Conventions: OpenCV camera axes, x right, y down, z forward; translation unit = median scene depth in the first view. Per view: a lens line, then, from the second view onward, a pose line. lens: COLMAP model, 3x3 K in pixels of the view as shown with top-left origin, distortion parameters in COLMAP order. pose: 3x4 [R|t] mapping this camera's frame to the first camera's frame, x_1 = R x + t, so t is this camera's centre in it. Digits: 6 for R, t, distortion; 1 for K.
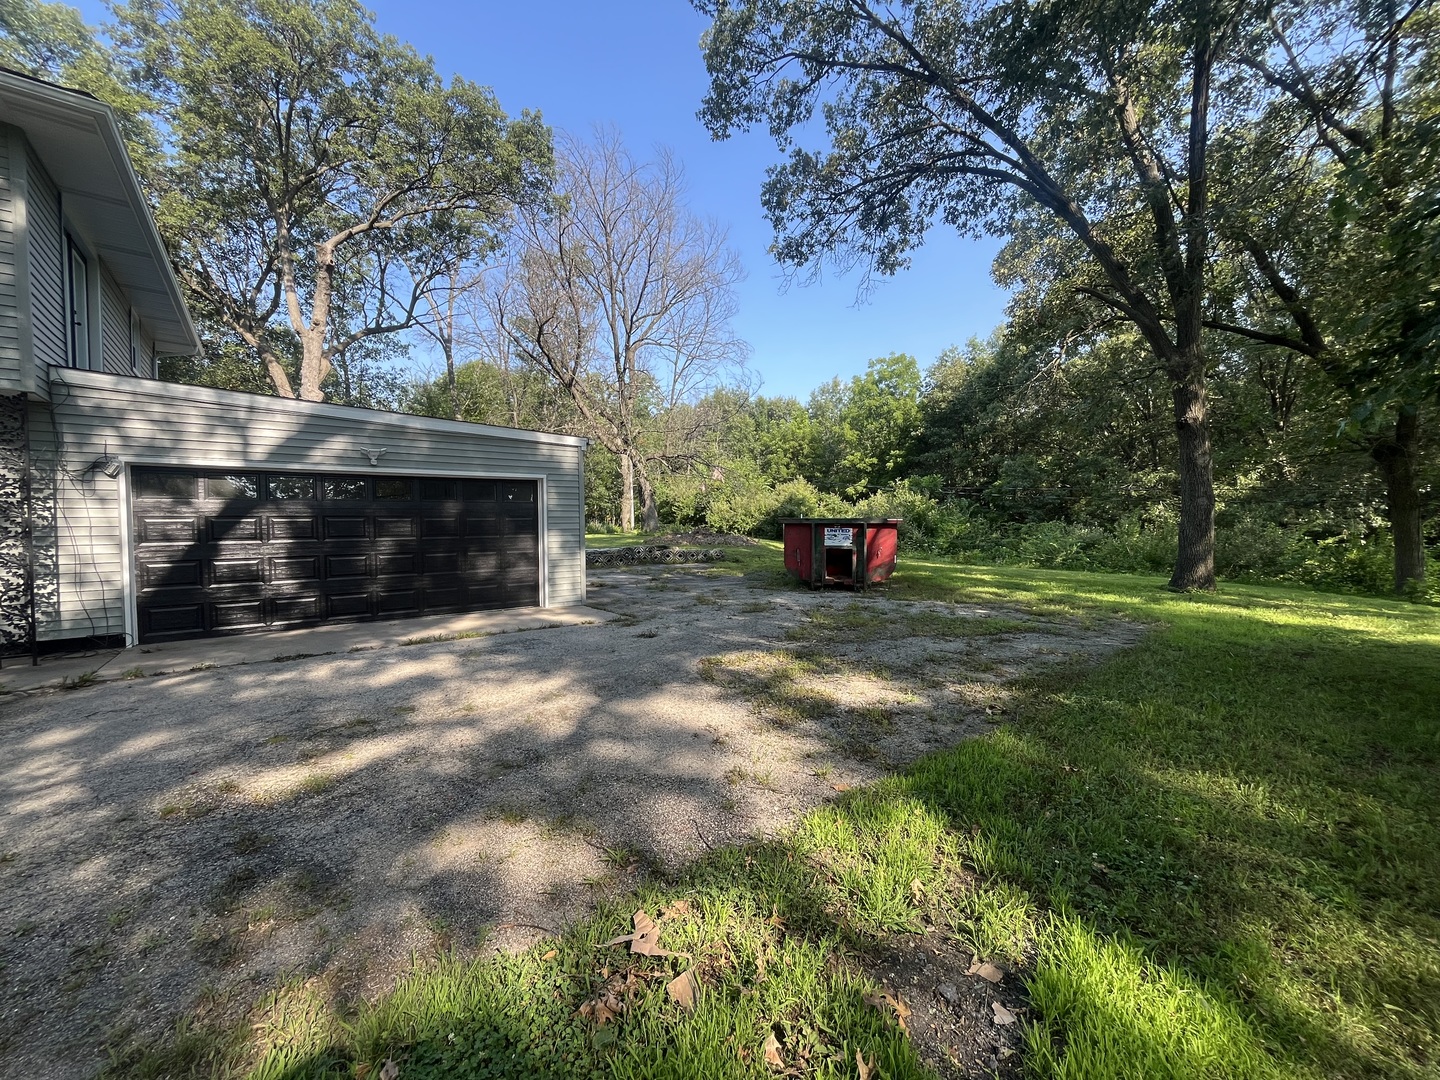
lens RADIAL K [[583.0, 0, 721.5], [0, 583.0, 538.8], [0, 0, 1]] dist [0.002585, -0.000152]
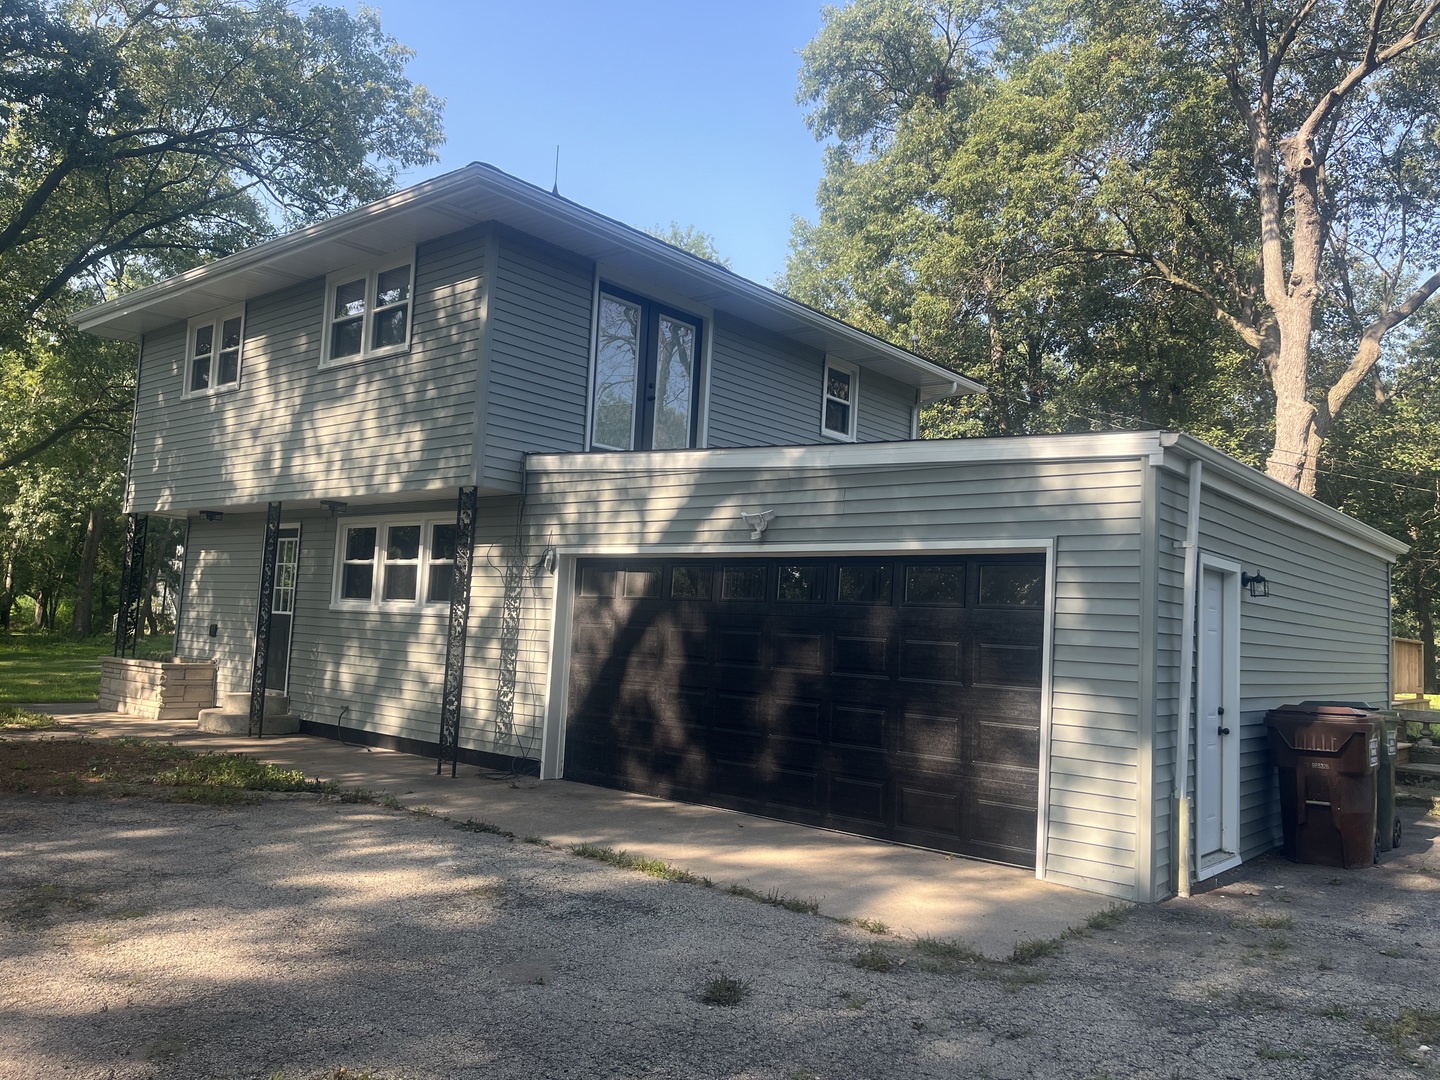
lens RADIAL K [[1094.4, 0, 727.2], [0, 1094.4, 512.8], [0, 0, 1]] dist [0.061185, -0.036574]
pose [[0.191259, -0.080291, -0.978250, 0.505937], [-0.074601, 0.992577, -0.096052, -0.050356], [0.978701, 0.091349, 0.183849, 0.826620]]
